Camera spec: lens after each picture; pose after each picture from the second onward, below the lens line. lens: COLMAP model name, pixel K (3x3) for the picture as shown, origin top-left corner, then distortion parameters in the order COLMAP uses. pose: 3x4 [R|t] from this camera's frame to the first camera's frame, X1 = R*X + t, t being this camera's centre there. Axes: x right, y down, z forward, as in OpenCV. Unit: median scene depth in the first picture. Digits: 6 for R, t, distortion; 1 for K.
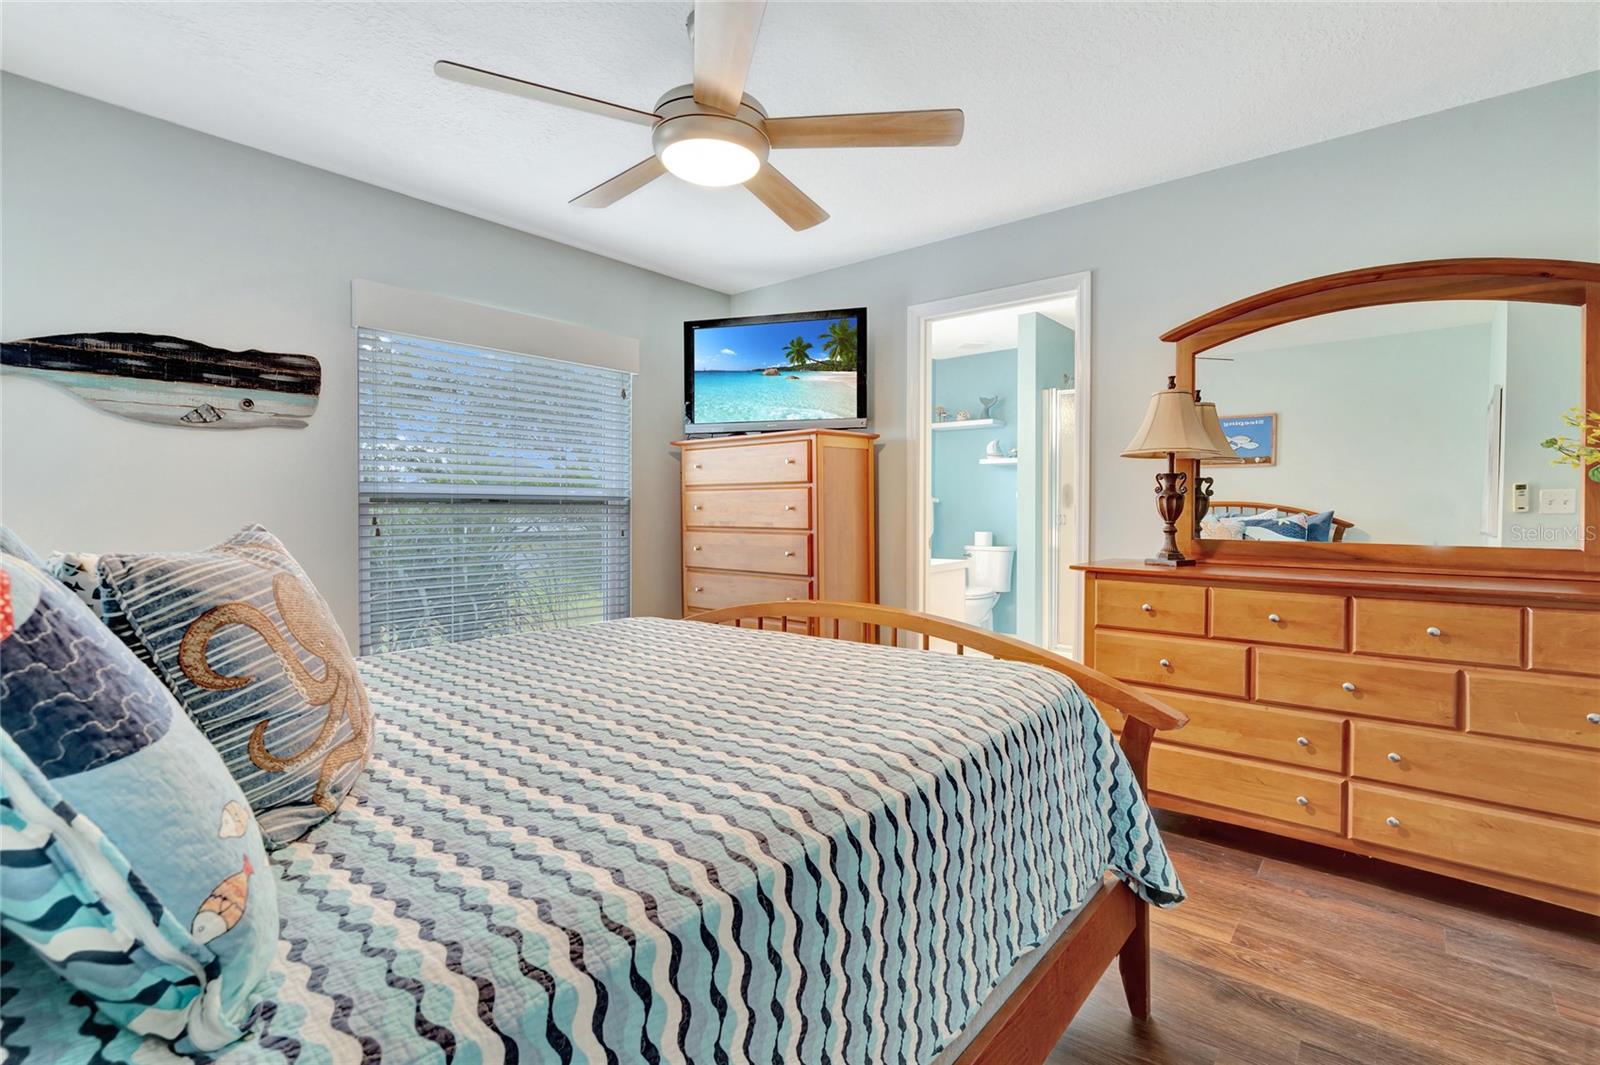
lens RADIAL K [[736.0, 0, 807.1], [0, 736.0, 521.4], [0, 0, 1]] dist [-0.001748, 0.000348]
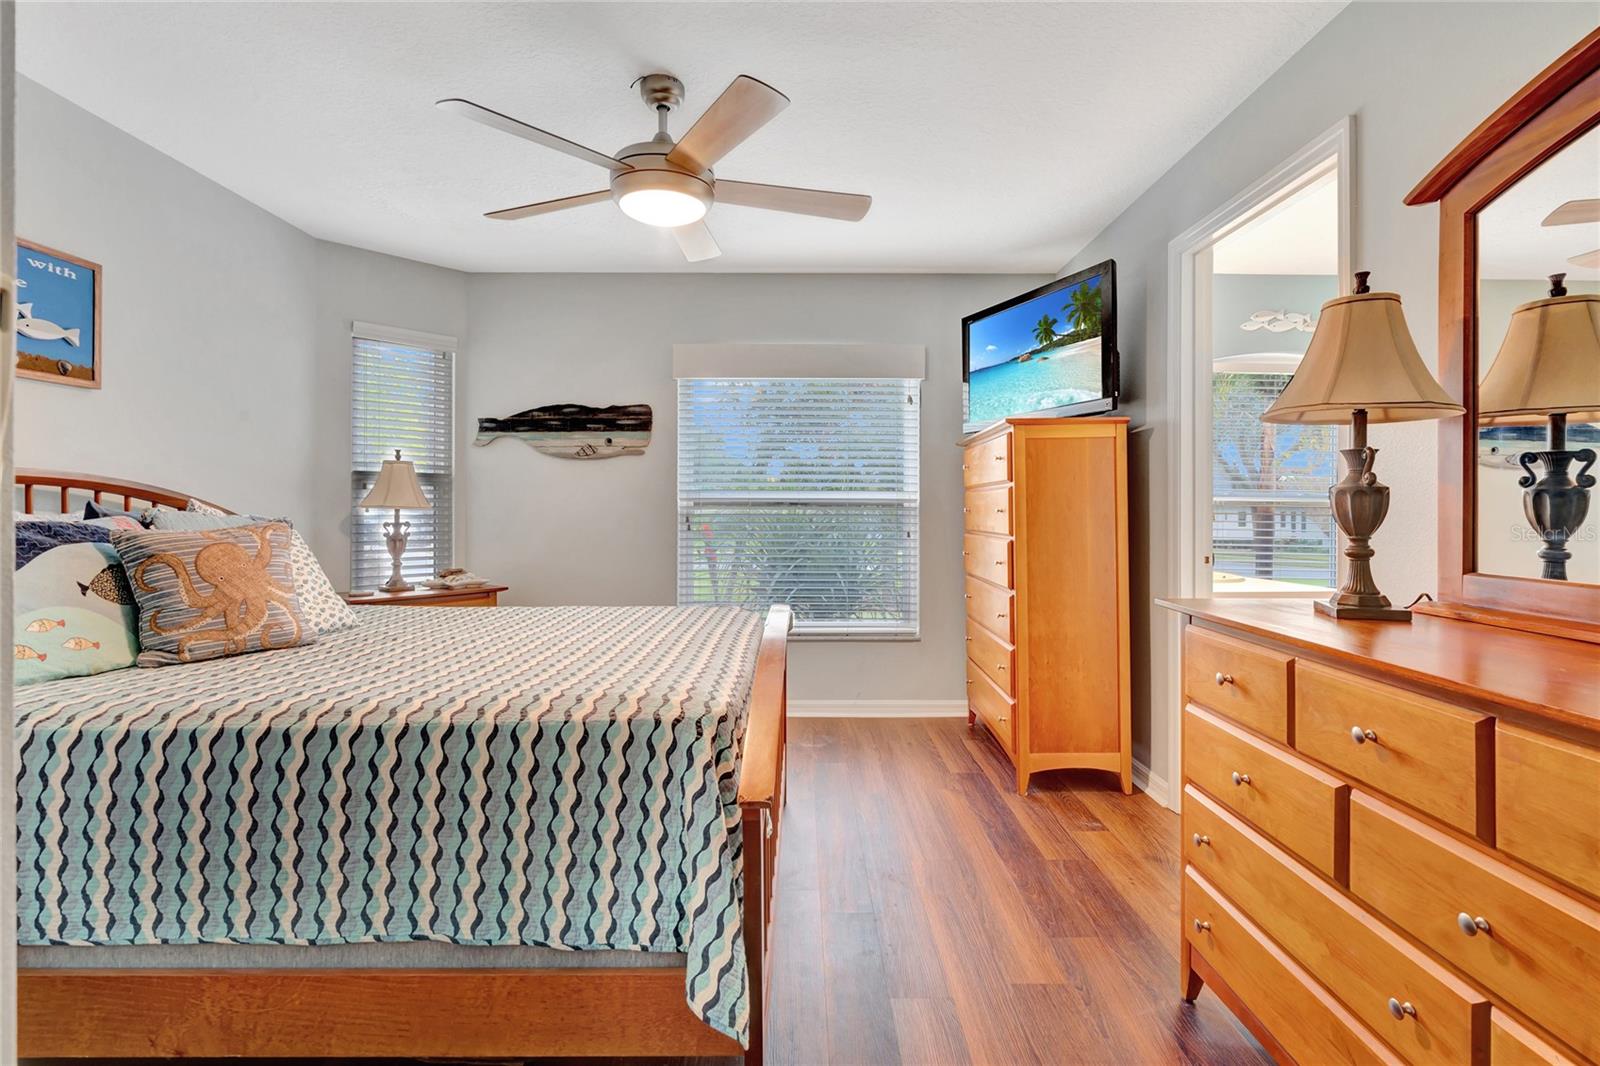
lens RADIAL K [[736.0, 0, 822.3], [0, 736.0, 513.8], [0, 0, 1]] dist [-0.001748, 0.000348]
pose [[0.641120, 0.006114, -0.767417, 0.661885], [-0.015394, 0.999870, -0.004895, -0.008096], [0.767287, 0.014952, 0.641130, 0.341184]]
